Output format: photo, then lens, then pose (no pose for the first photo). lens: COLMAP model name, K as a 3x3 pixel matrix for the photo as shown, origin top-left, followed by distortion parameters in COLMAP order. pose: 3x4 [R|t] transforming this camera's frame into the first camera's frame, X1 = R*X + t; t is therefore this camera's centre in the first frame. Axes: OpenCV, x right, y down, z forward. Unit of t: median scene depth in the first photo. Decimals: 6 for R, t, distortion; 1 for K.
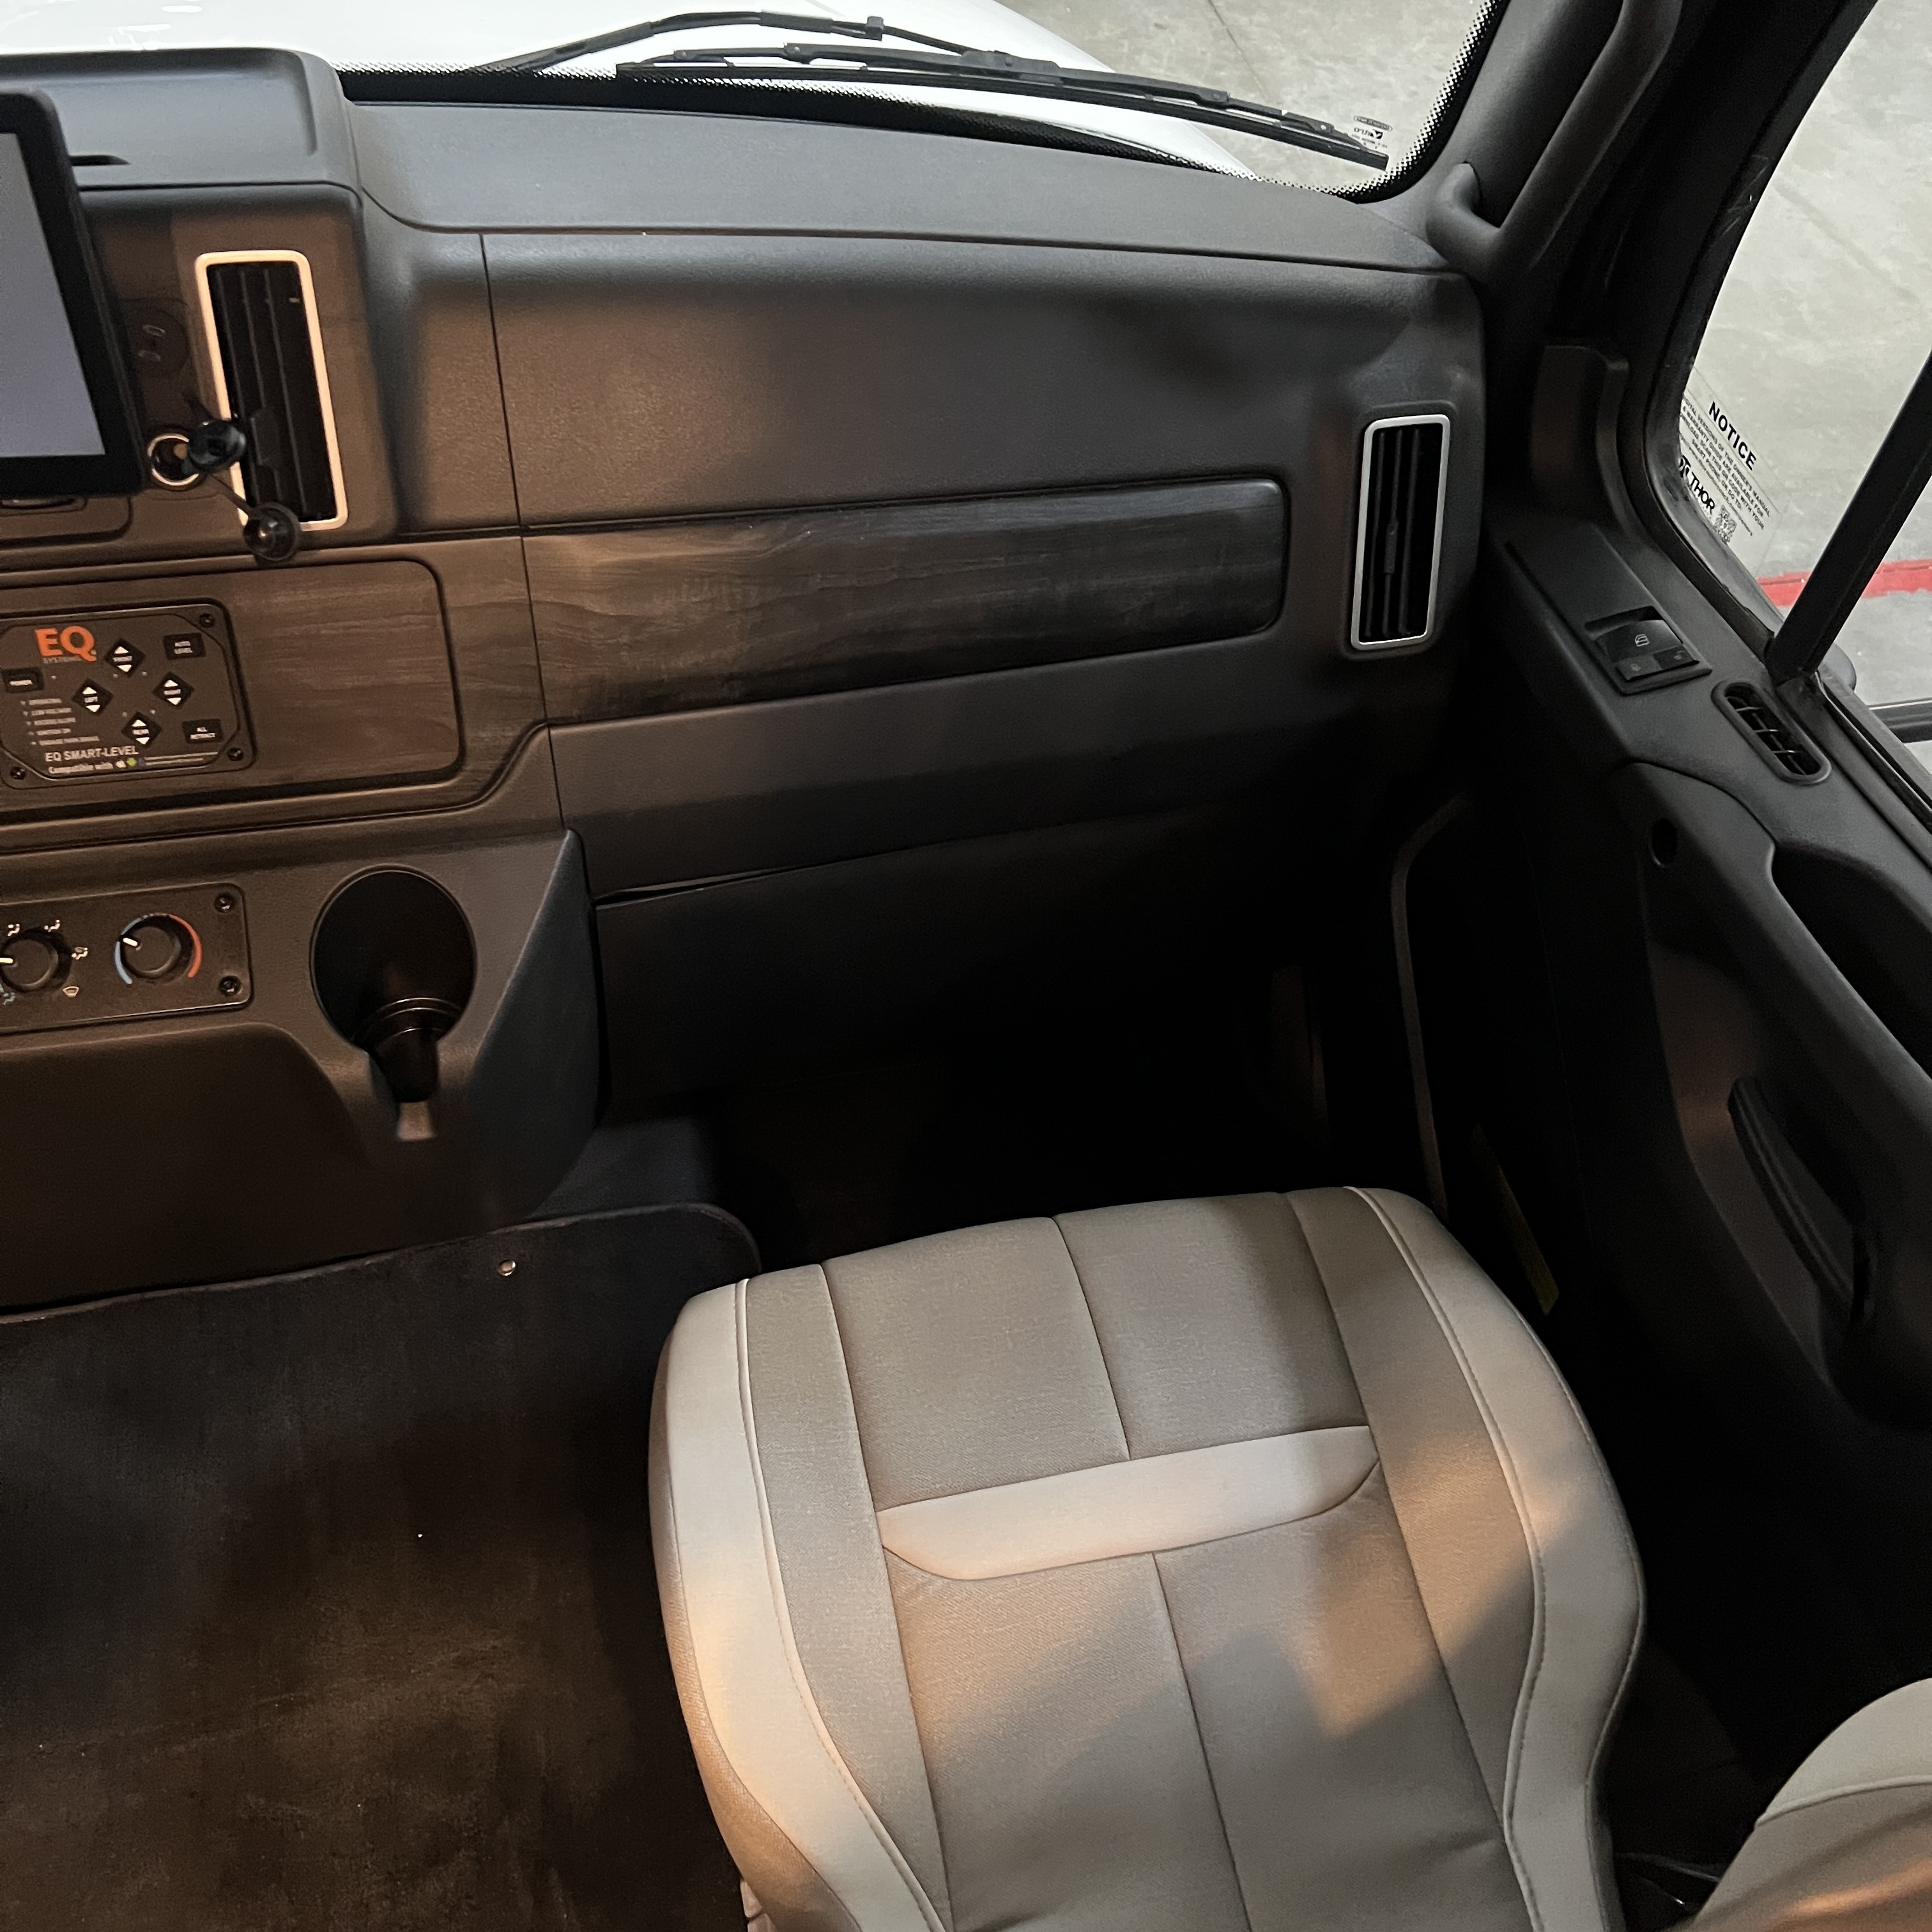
lens RADIAL K [[1880.7, 0, 966.0], [0, 1880.7, 966.0], [0, 0, 1]] dist [0.082102, -0.192459]
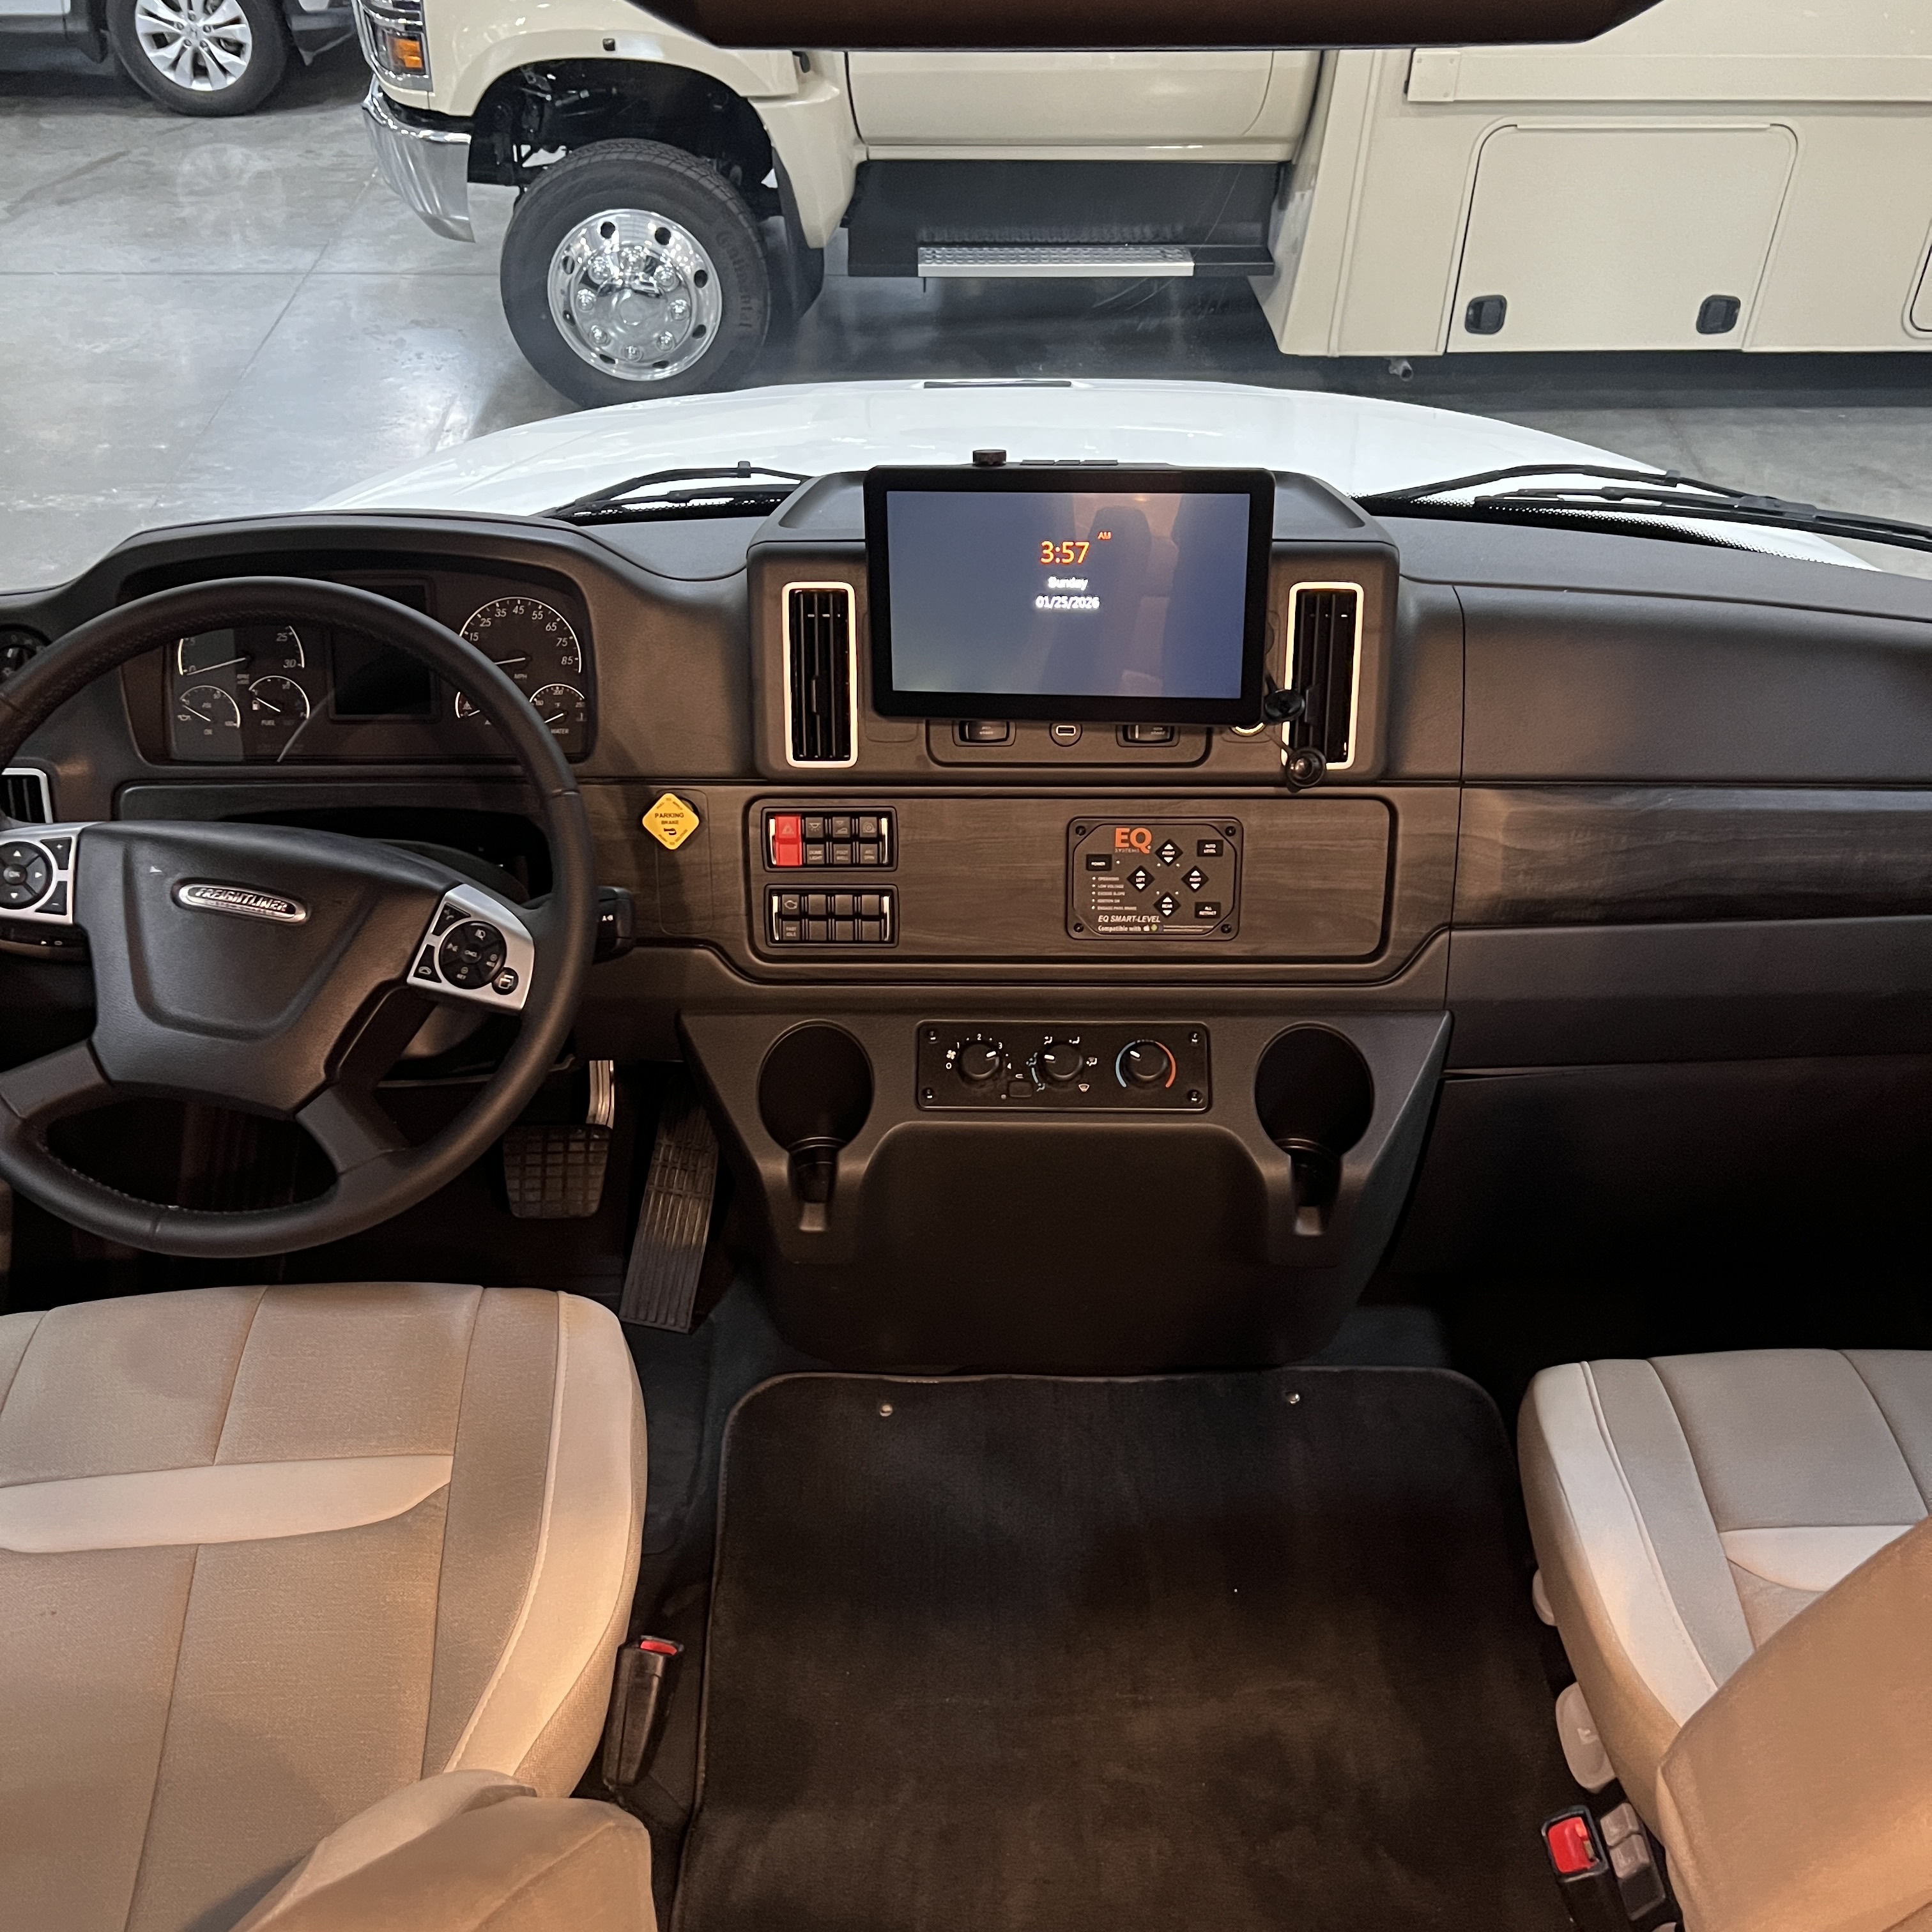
lens RADIAL K [[1930.0, 0, 964.0], [0, 1930.0, 977.4], [0, 0, 1]] dist [0.082106, -0.182716]
pose [[0.977575, 0.077780, -0.195699, -0.292437], [-0.122696, 0.965636, -0.229111, 0.271911], [0.171154, 0.247985, 0.953525, -0.379386]]
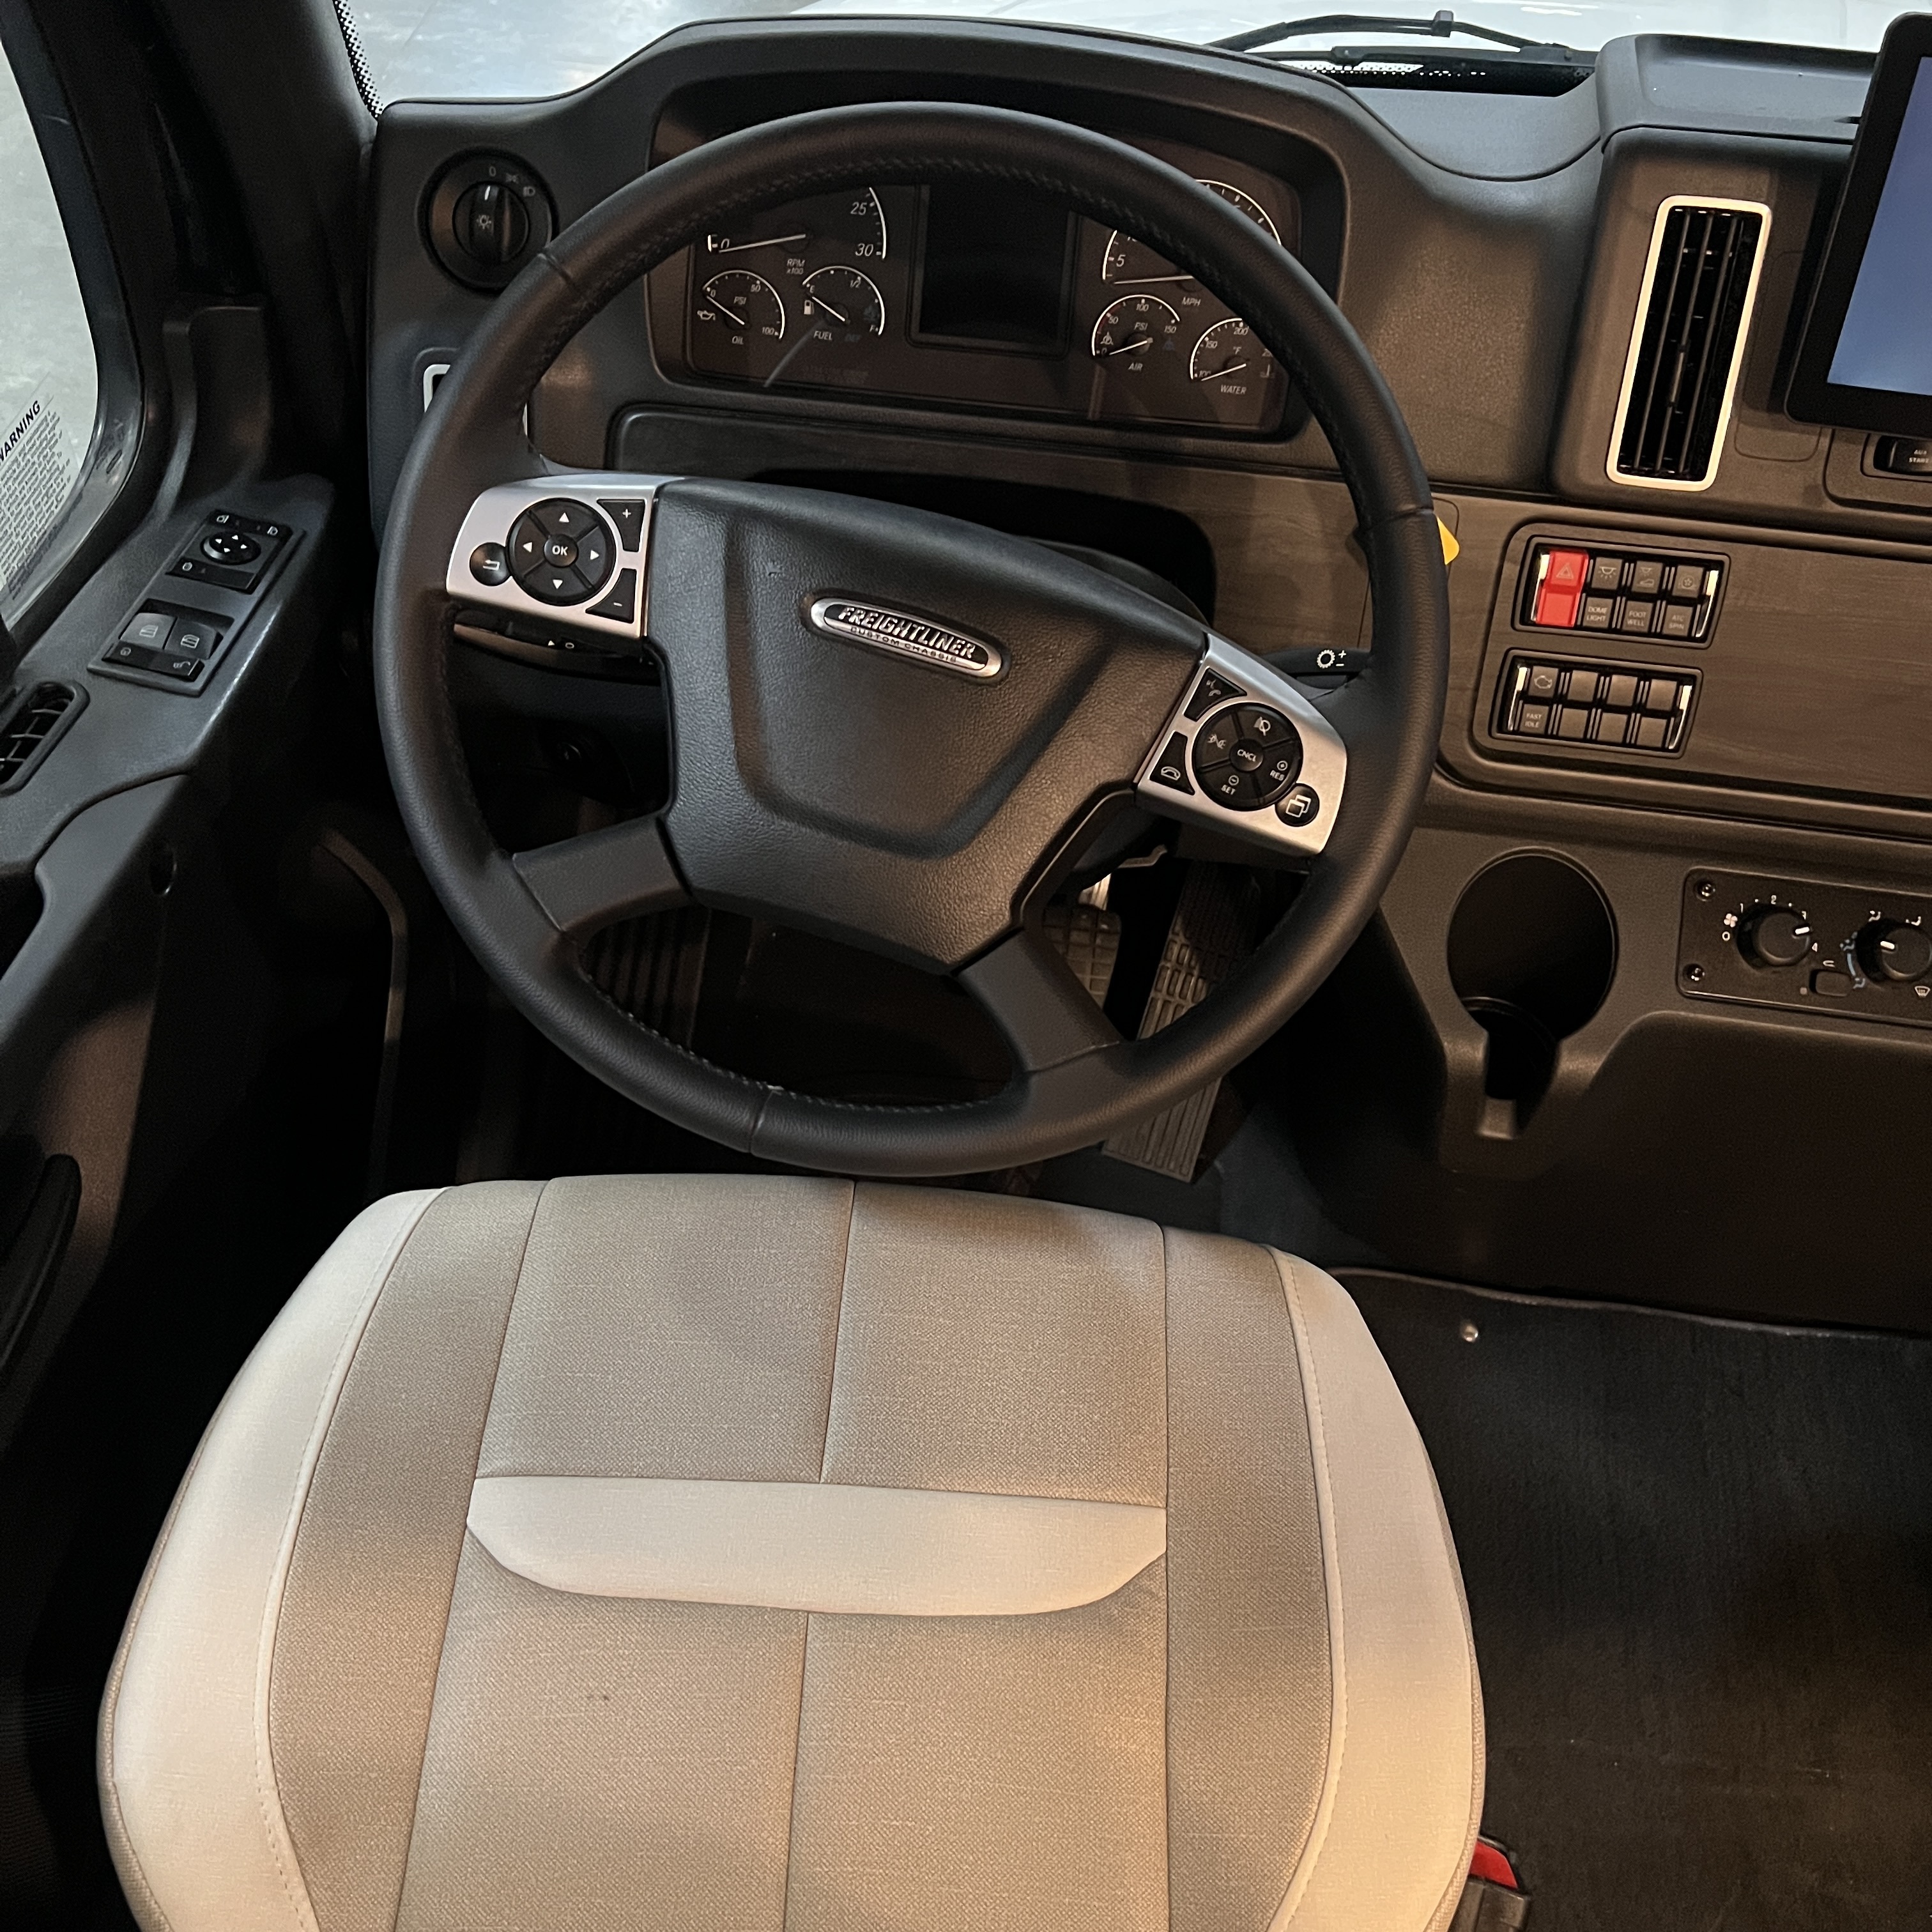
lens RADIAL K [[1930.0, 0, 964.0], [0, 1930.0, 977.4], [0, 0, 1]] dist [0.082106, -0.182716]
pose [[0.945163, 0.227638, -0.234195, -0.714111], [-0.244579, 0.968555, -0.045633, 0.172889], [0.216443, 0.100410, 0.971118, -0.068073]]
